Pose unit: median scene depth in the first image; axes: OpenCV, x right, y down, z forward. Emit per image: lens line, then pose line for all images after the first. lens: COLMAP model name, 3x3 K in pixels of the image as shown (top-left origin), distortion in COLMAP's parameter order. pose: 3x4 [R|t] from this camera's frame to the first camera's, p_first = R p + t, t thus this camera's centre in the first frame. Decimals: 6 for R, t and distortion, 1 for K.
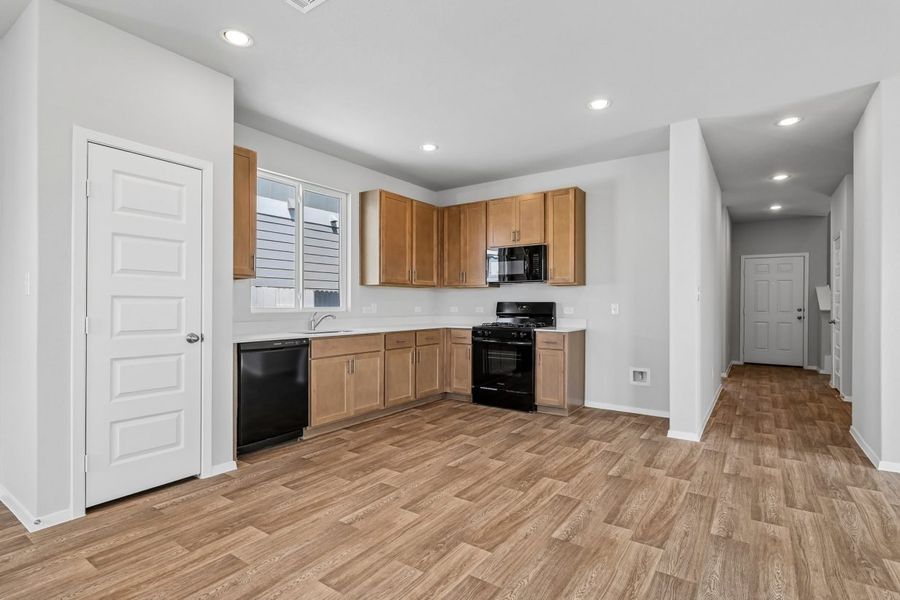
lens RADIAL K [[442.1, 0, 453.4], [0, 442.1, 303.2], [0, 0, 1]] dist [0.000296, 0.000367]
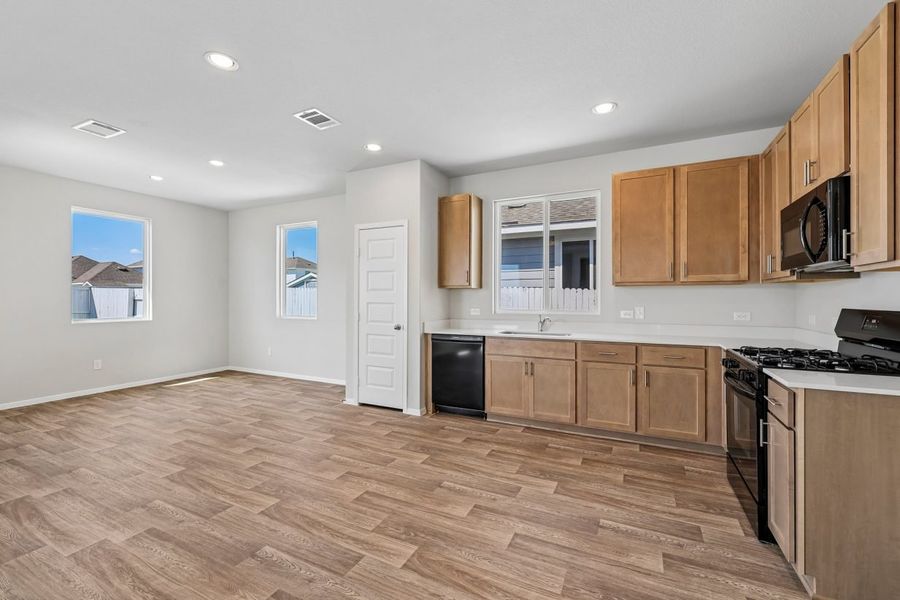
lens RADIAL K [[378.5, 0, 453.4], [0, 378.5, 299.1], [0, 0, 1]] dist [-0.000933, 0.000119]
pose [[0.139312, -0.003257, -0.990243, 0.735811], [0.003634, 0.999990, -0.002778, -0.020464], [0.990242, -0.003211, 0.139323, 0.843498]]
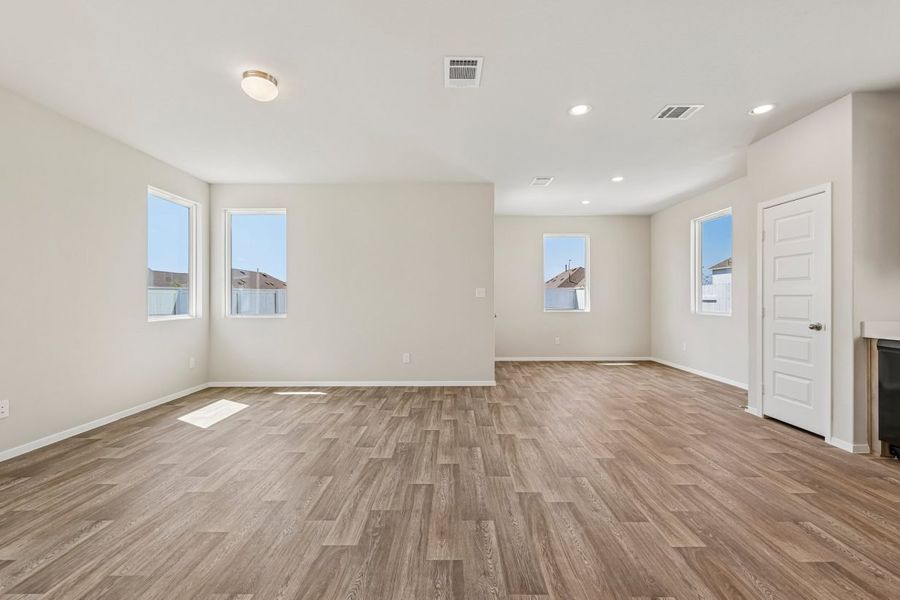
lens RADIAL K [[369.4, 0, 450.0], [0, 369.4, 300.0], [0, 0, 1]] dist [0.002555, 0.000256]
pose [[-0.825124, -0.001067, -0.564951, 0.756761], [0.000075, 0.999998, -0.001997, 0.003221], [0.564952, -0.001690, -0.825122, 1.086961]]
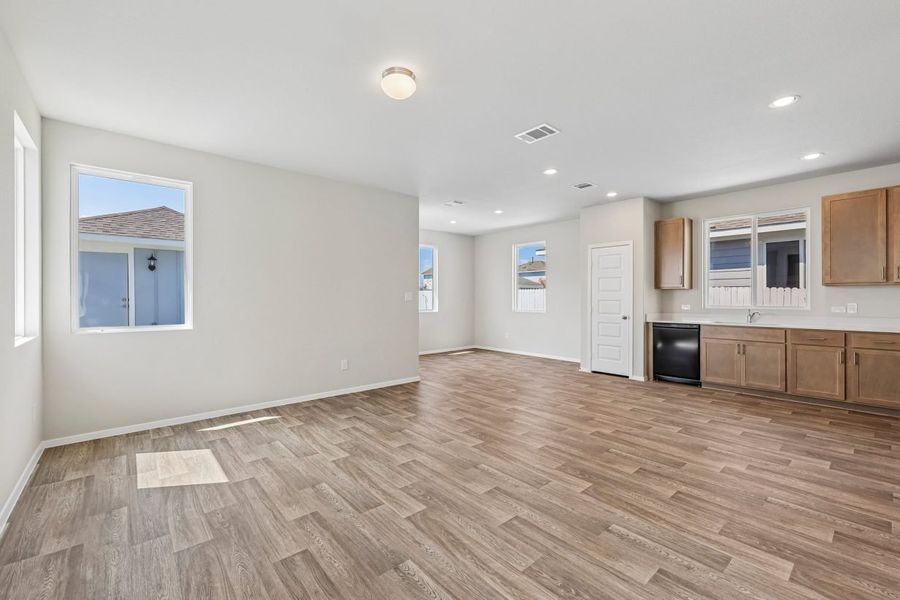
lens RADIAL K [[385.4, 0, 450.0], [0, 385.4, 300.0], [0, 0, 1]] dist [-0.000292, 0.000197]
pose [[-0.250467, -0.002162, -0.968123, 1.368888], [0.004937, 0.999982, -0.003510, -0.011415], [0.968112, -0.005659, -0.250452, 0.515085]]
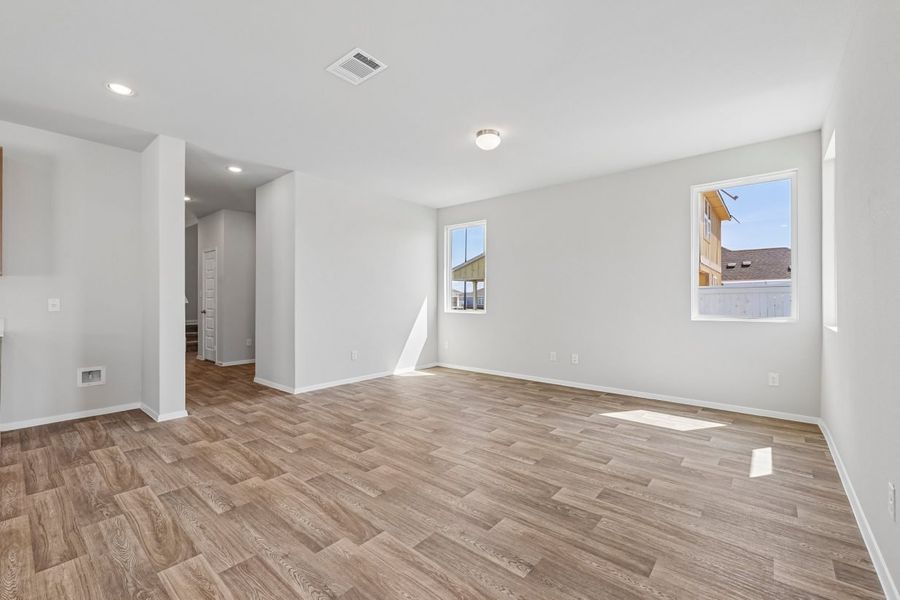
lens RADIAL K [[378.5, 0, 453.4], [0, 378.5, 299.1], [0, 0, 1]] dist [-0.000933, 0.000119]
pose [[0.097270, -0.003597, 0.995252, -0.417456], [-0.000596, 0.999993, 0.003672, -0.002587], [-0.995258, -0.000951, 0.097267, 0.216965]]
